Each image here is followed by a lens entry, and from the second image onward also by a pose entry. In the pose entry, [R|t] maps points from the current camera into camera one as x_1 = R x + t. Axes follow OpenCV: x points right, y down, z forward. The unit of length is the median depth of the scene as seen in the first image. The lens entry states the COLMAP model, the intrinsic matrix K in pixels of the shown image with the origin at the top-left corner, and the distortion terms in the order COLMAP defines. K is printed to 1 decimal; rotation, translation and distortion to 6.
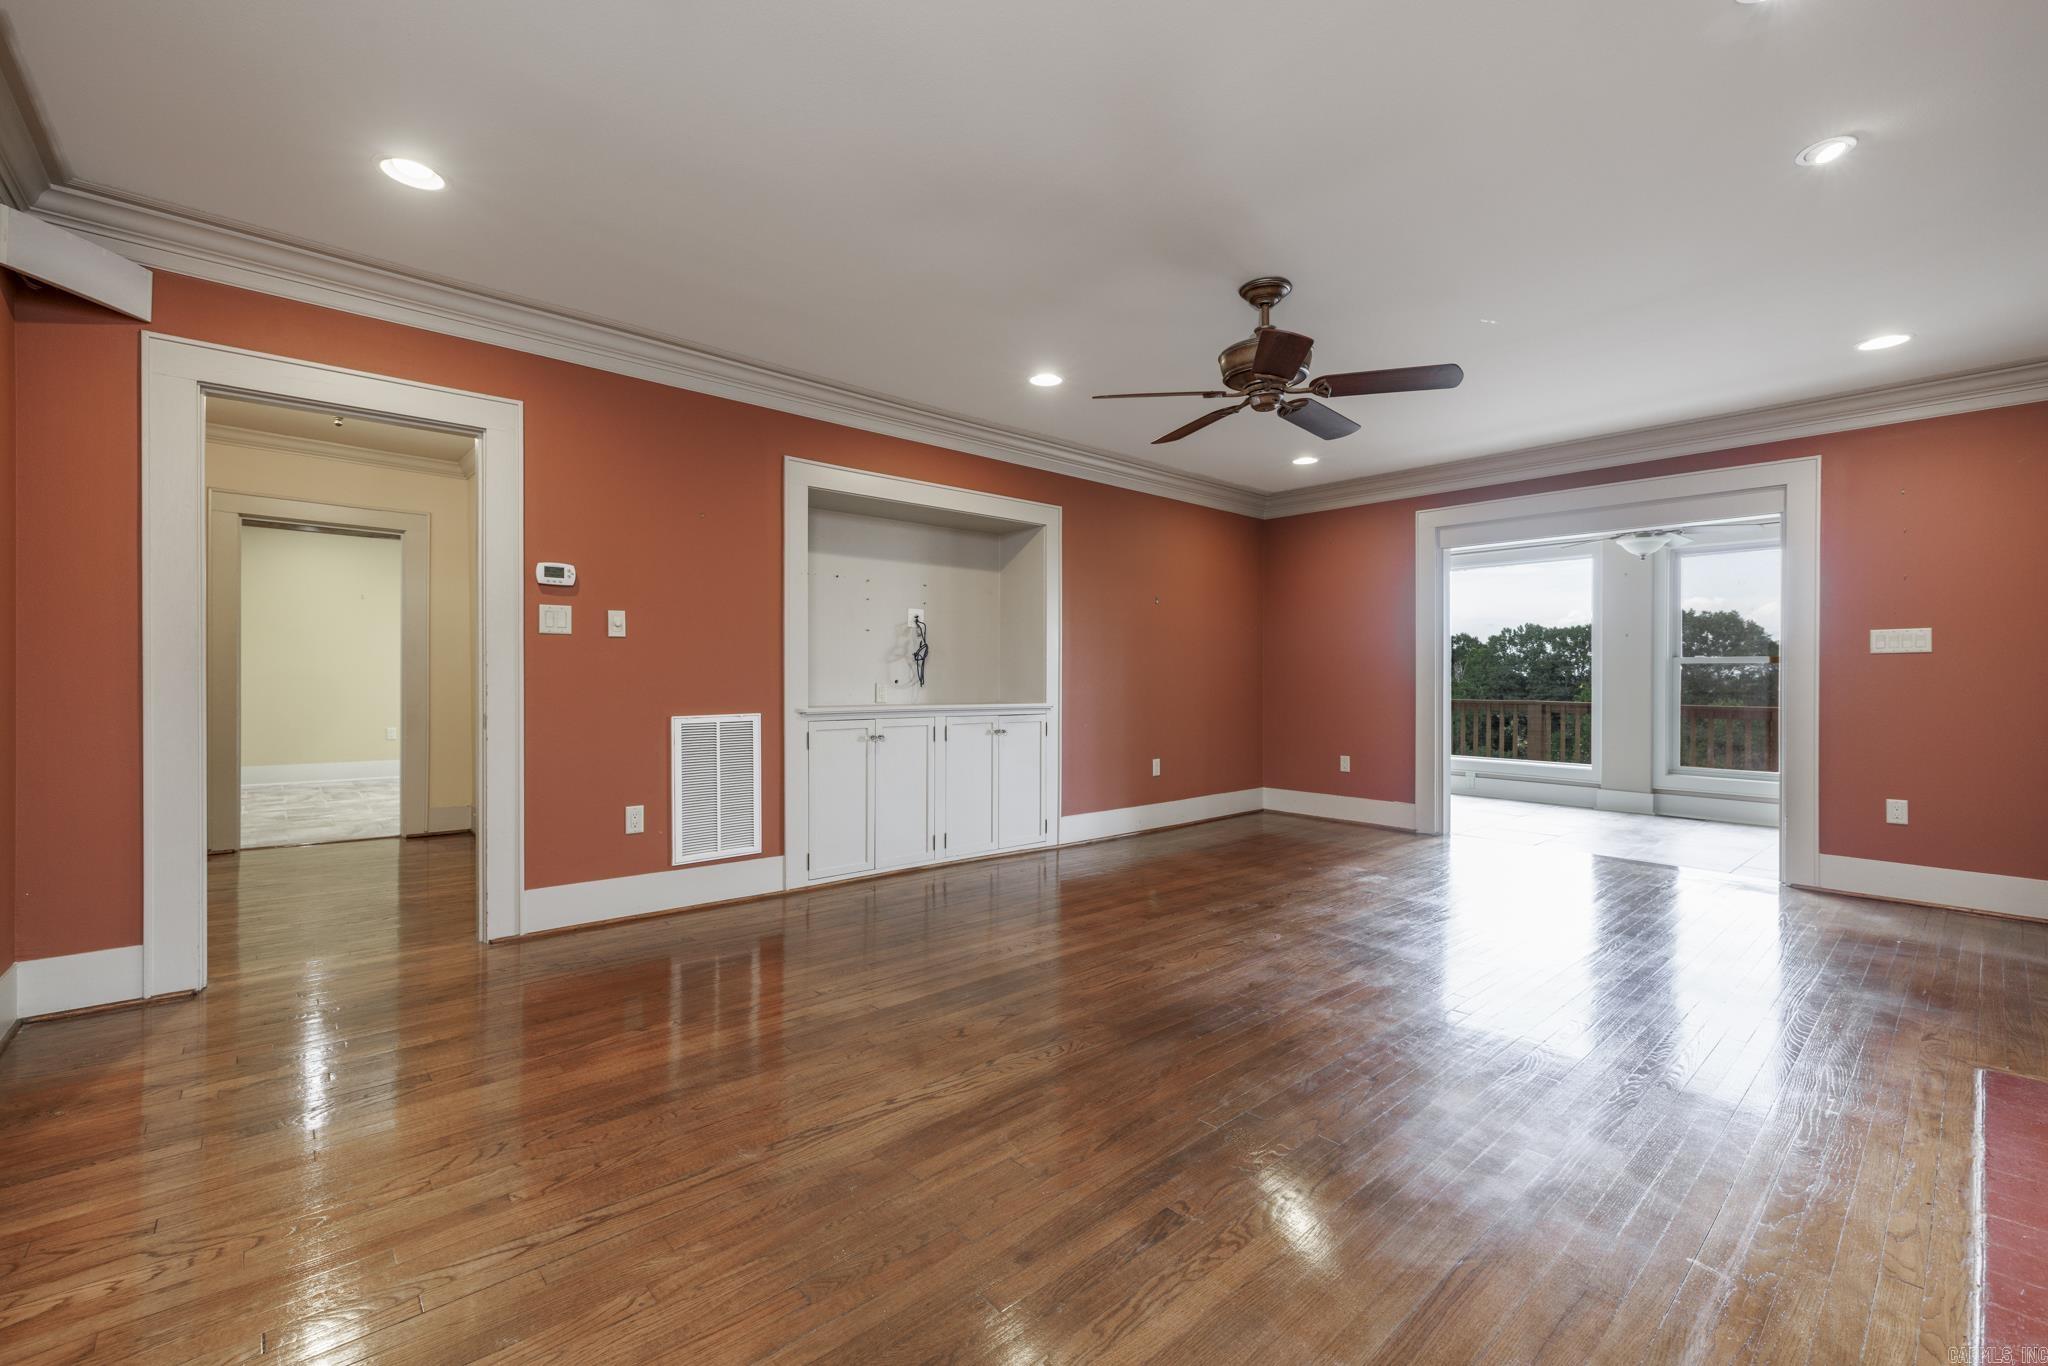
lens RADIAL K [[860.7, 0, 1018.8], [0, 860.7, 677.3], [0, 0, 1]] dist [-0.000277, 0.000369]
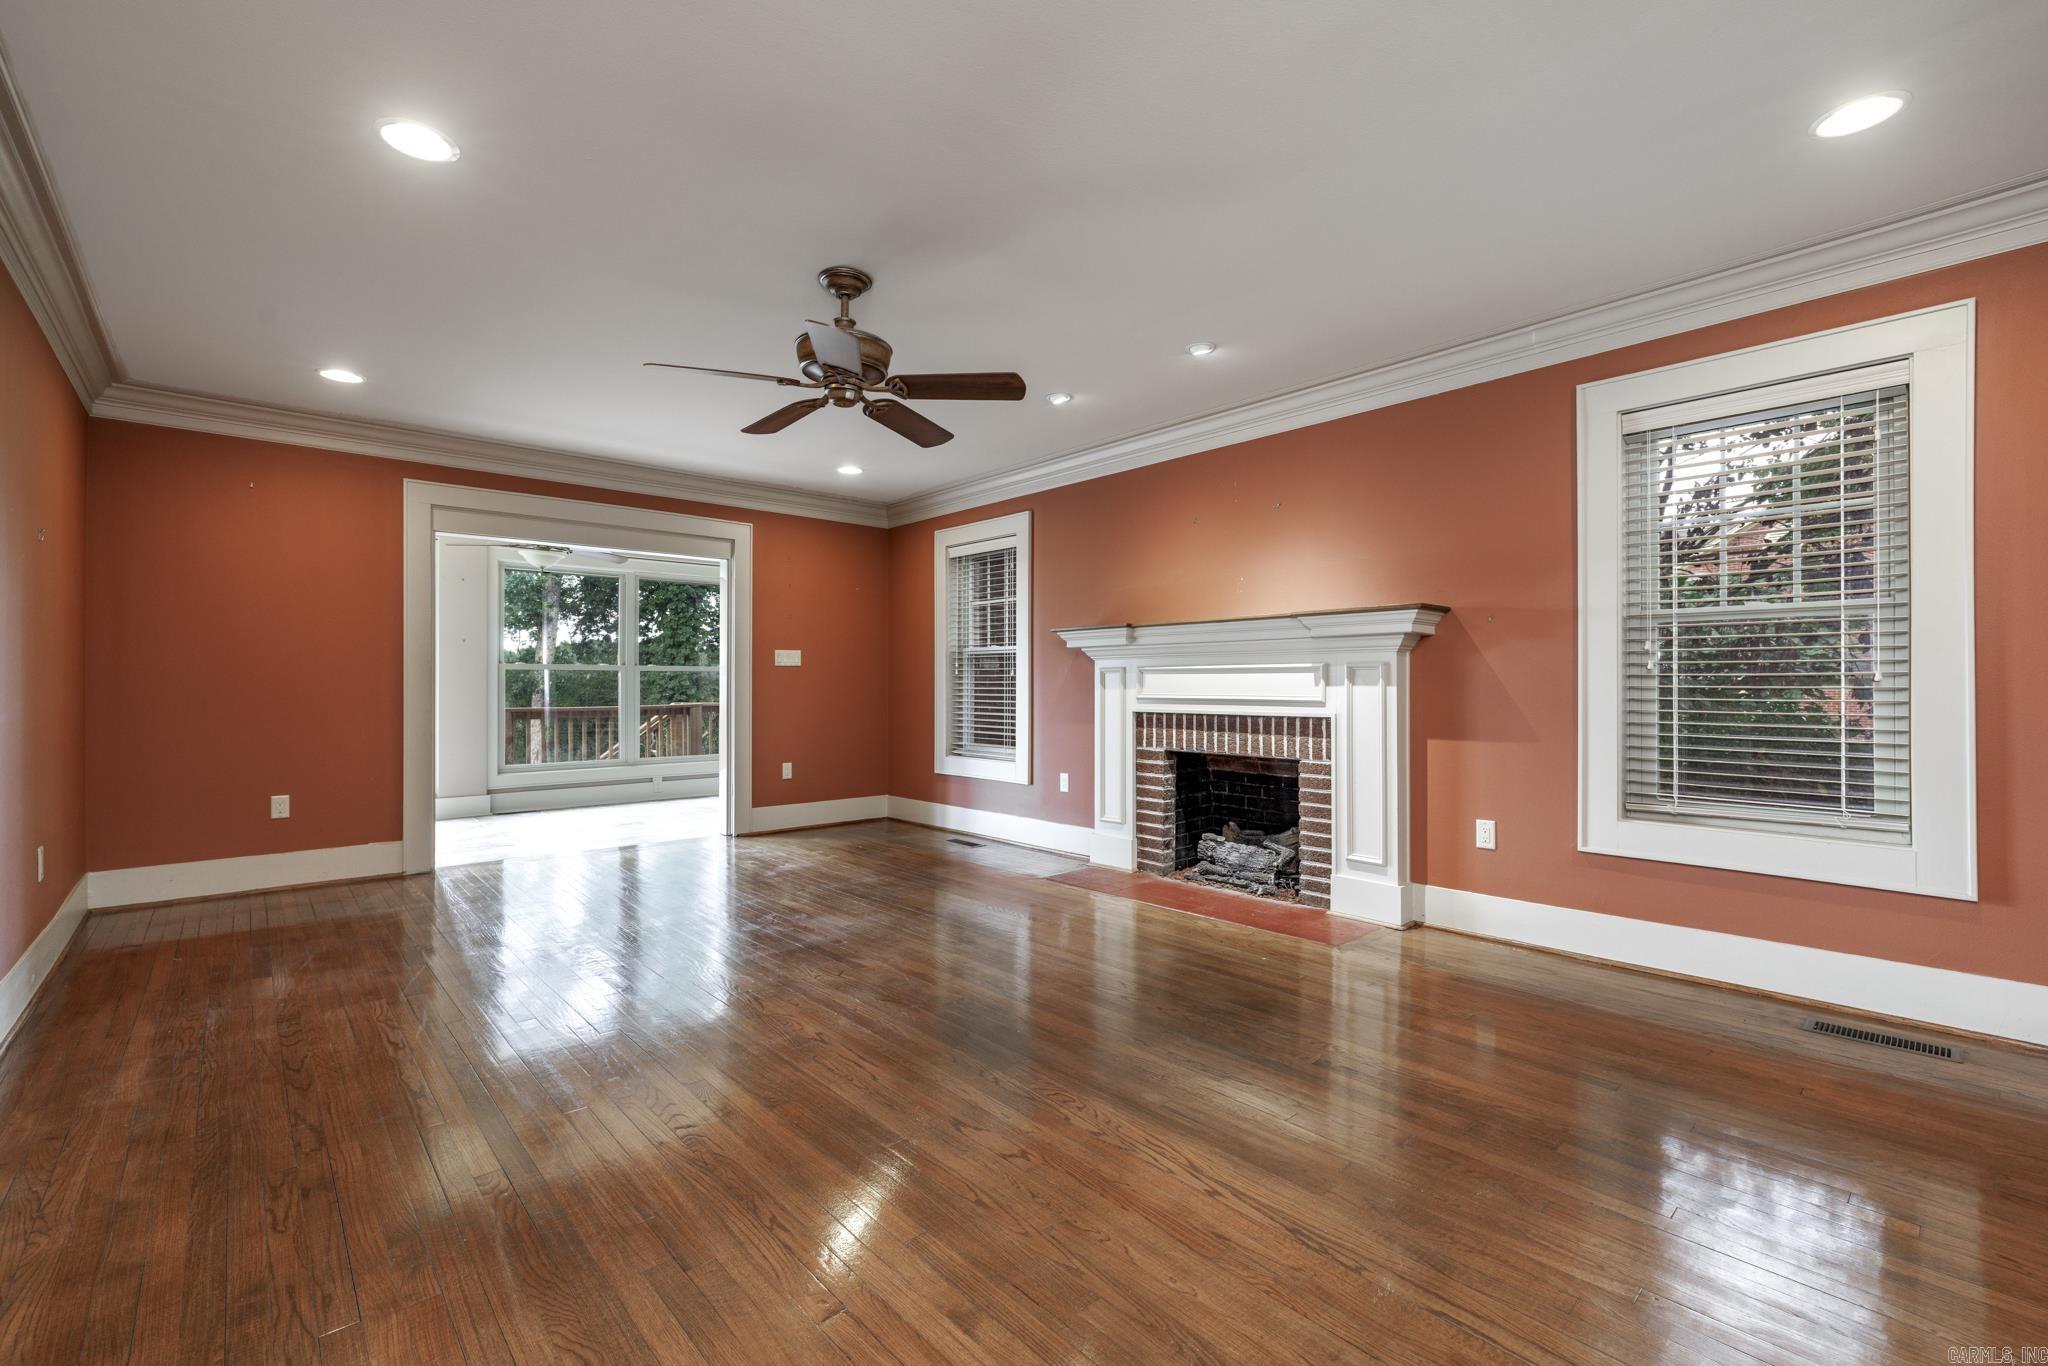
lens RADIAL K [[860.7, 0, 1018.8], [0, 860.7, 677.3], [0, 0, 1]] dist [-0.000277, 0.000369]
pose [[-0.005881, 0.001530, 0.999982, -0.674153], [0.001451, 0.999998, -0.001521, -0.007696], [-0.999982, 0.001442, -0.005884, 0.812185]]
